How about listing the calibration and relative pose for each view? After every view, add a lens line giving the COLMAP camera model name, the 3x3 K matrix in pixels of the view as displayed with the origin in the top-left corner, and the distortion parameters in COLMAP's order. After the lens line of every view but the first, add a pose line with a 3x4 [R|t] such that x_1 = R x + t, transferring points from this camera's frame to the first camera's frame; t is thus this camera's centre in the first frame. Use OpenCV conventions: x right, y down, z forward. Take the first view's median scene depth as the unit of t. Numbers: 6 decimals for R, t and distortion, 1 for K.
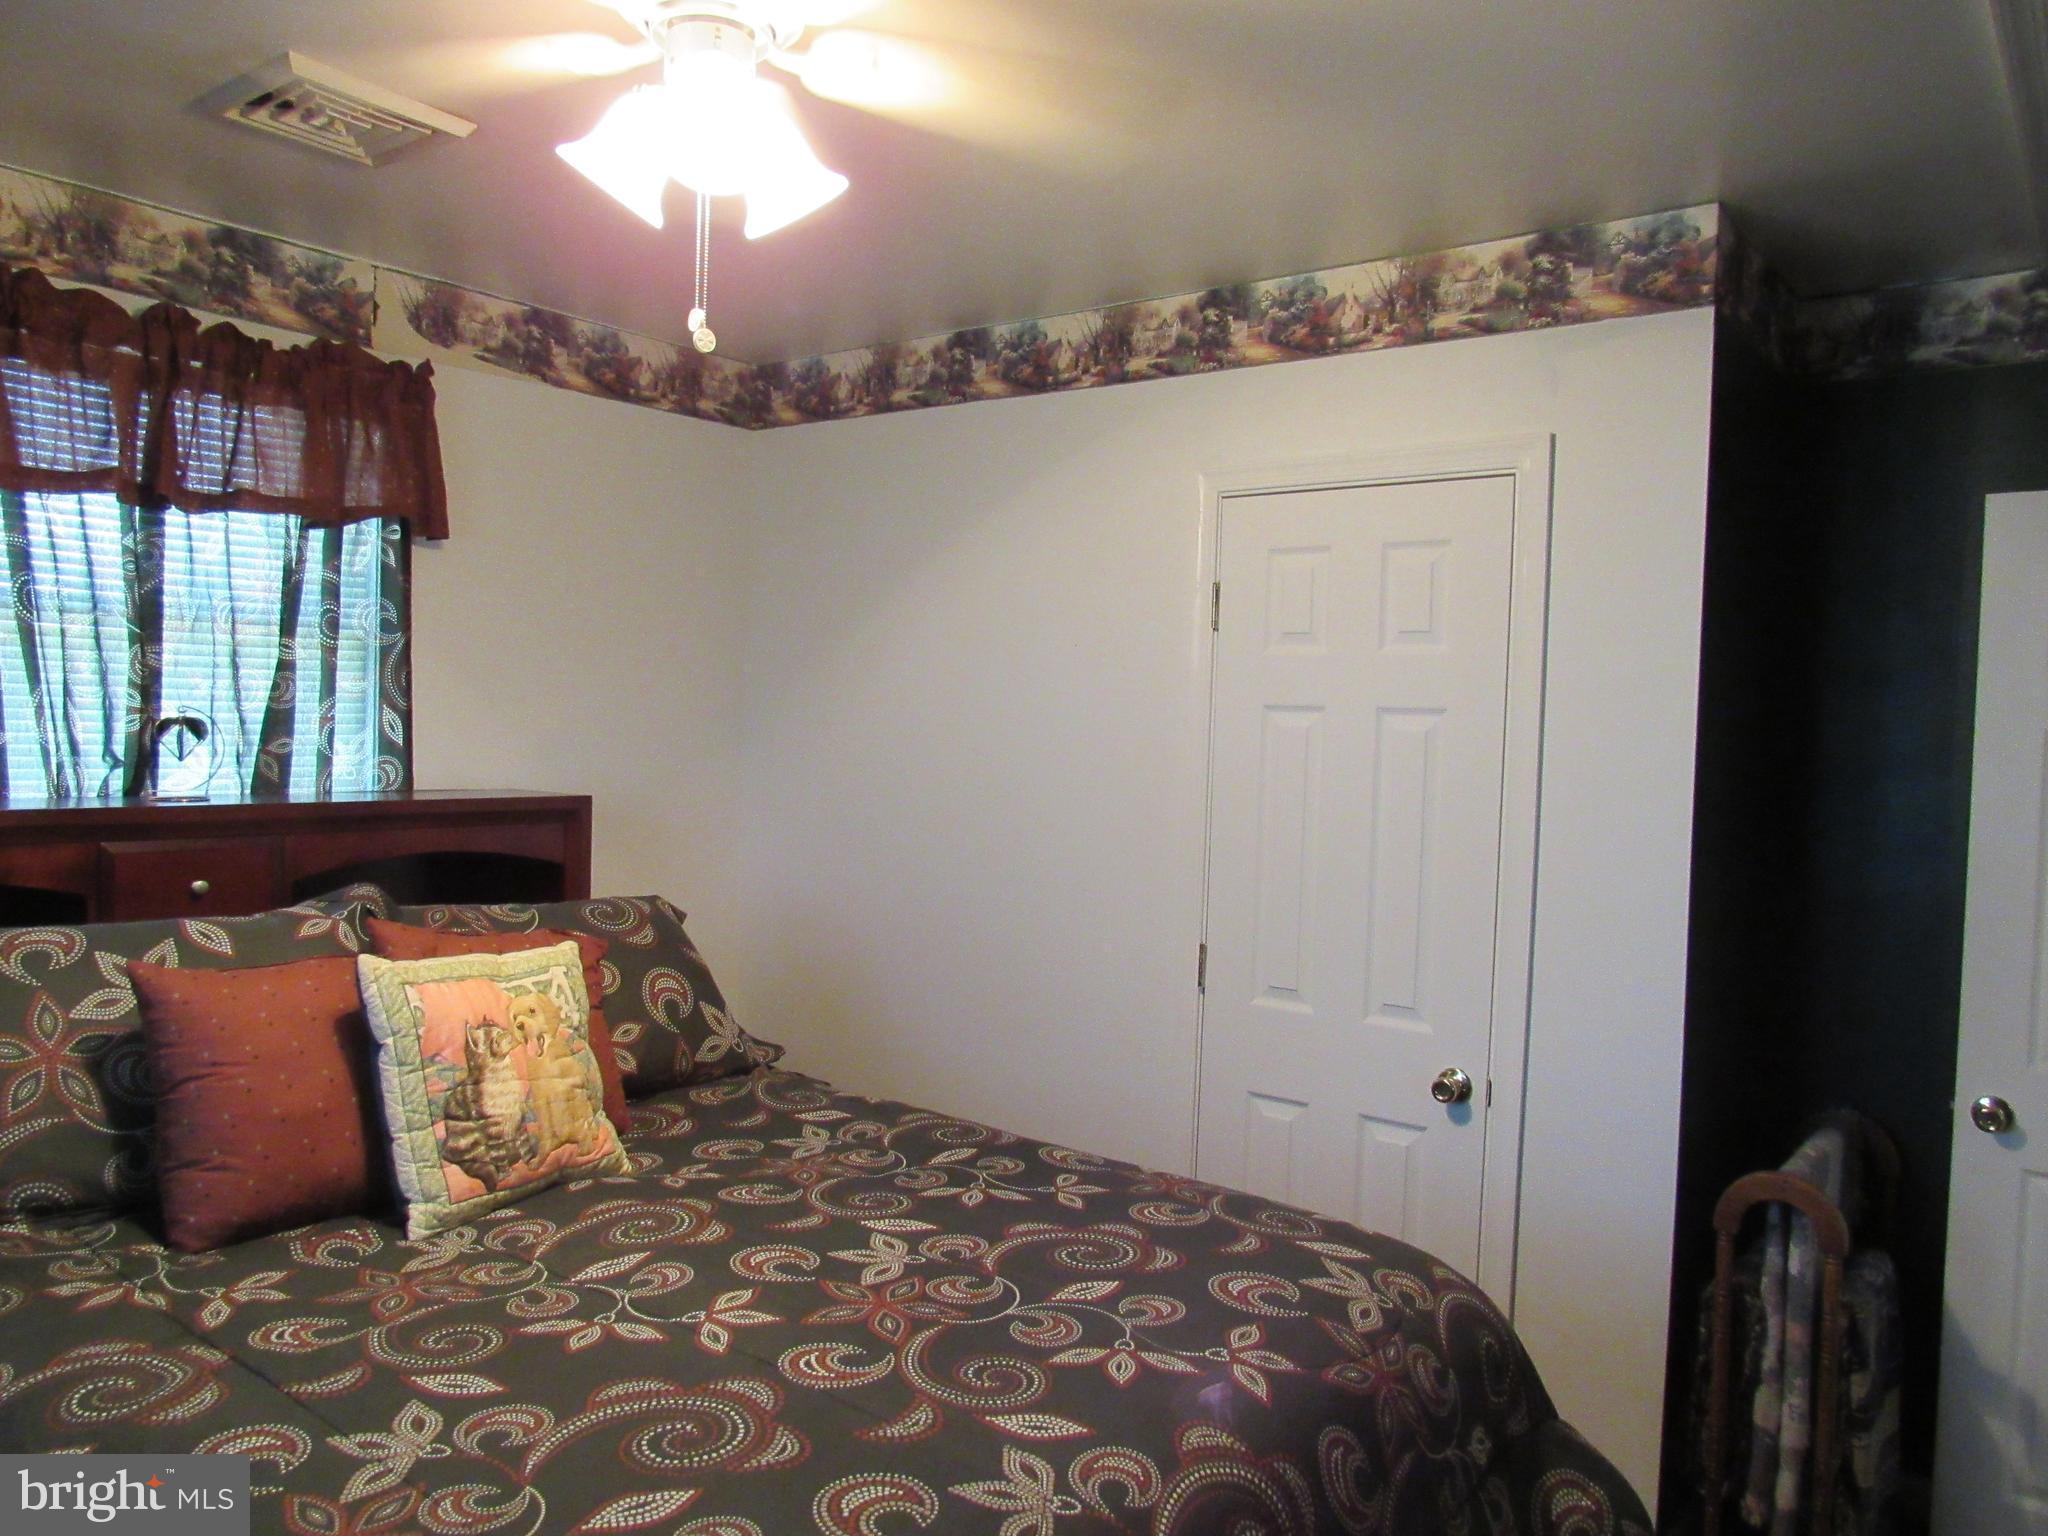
lens RADIAL K [[1513.5, 0, 1024.2], [0, 1513.5, 752.7], [0, 0, 1]] dist [0.031444, -0.001555]
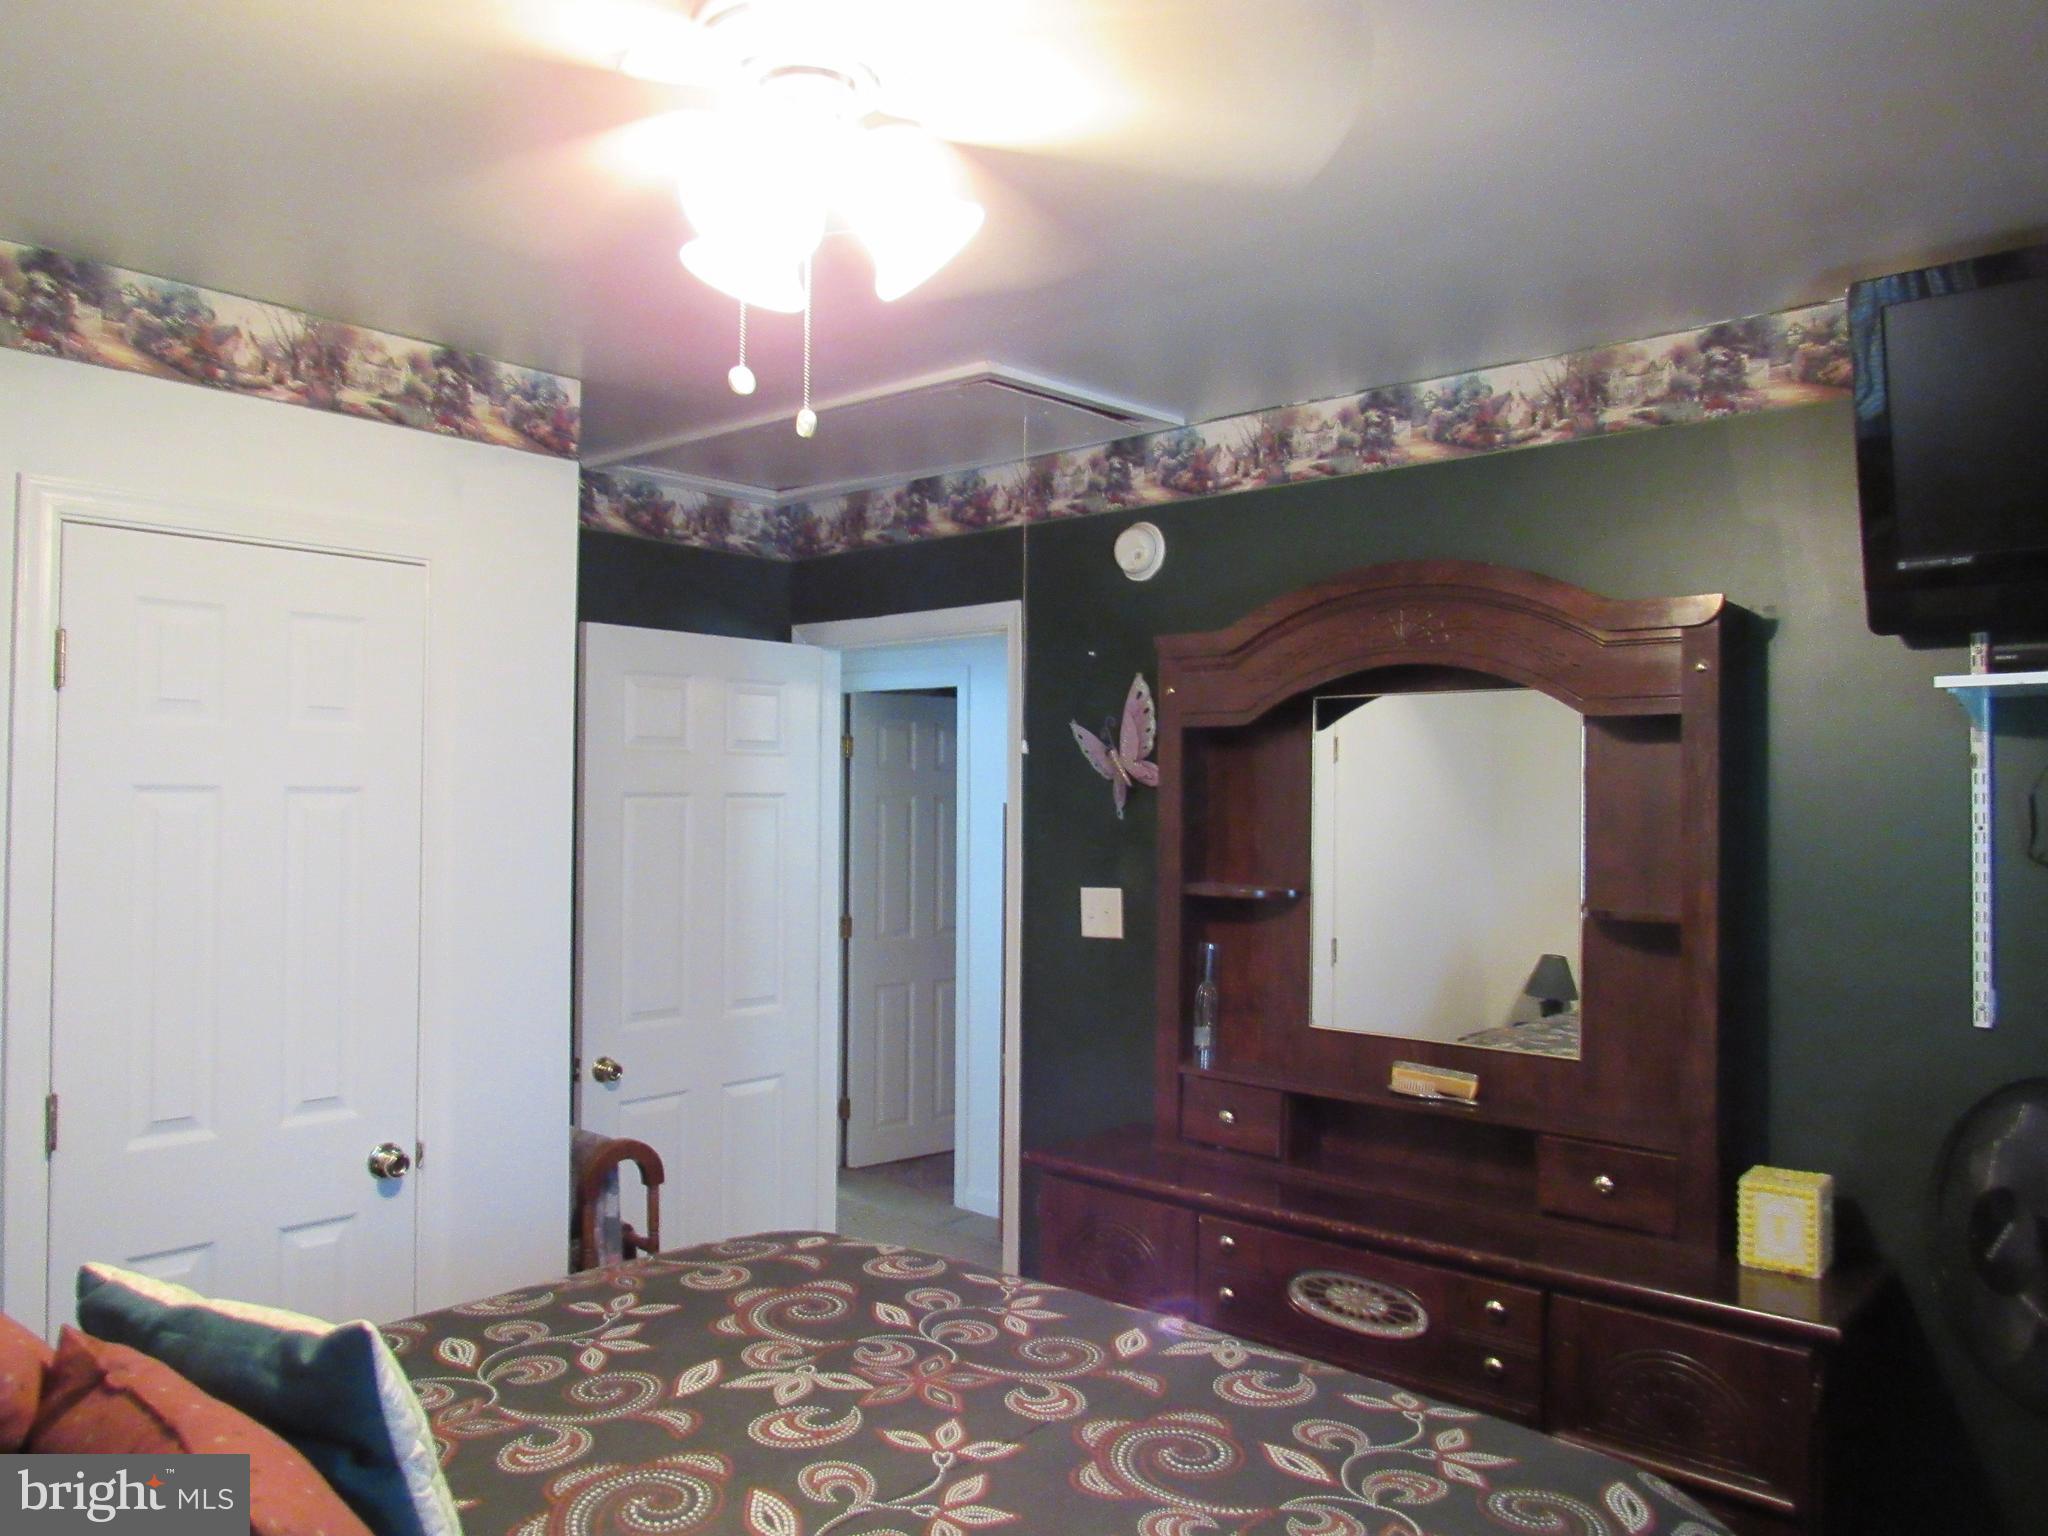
lens RADIAL K [[1461.0, 0, 1029.1], [0, 1461.0, 774.7], [0, 0, 1]] dist [-0.030839, 0.002833]
pose [[0.050081, -0.014787, 0.998636, -0.826710], [0.022957, 0.999643, 0.013650, -0.051015], [-0.998481, 0.022242, 0.050403, 0.660062]]
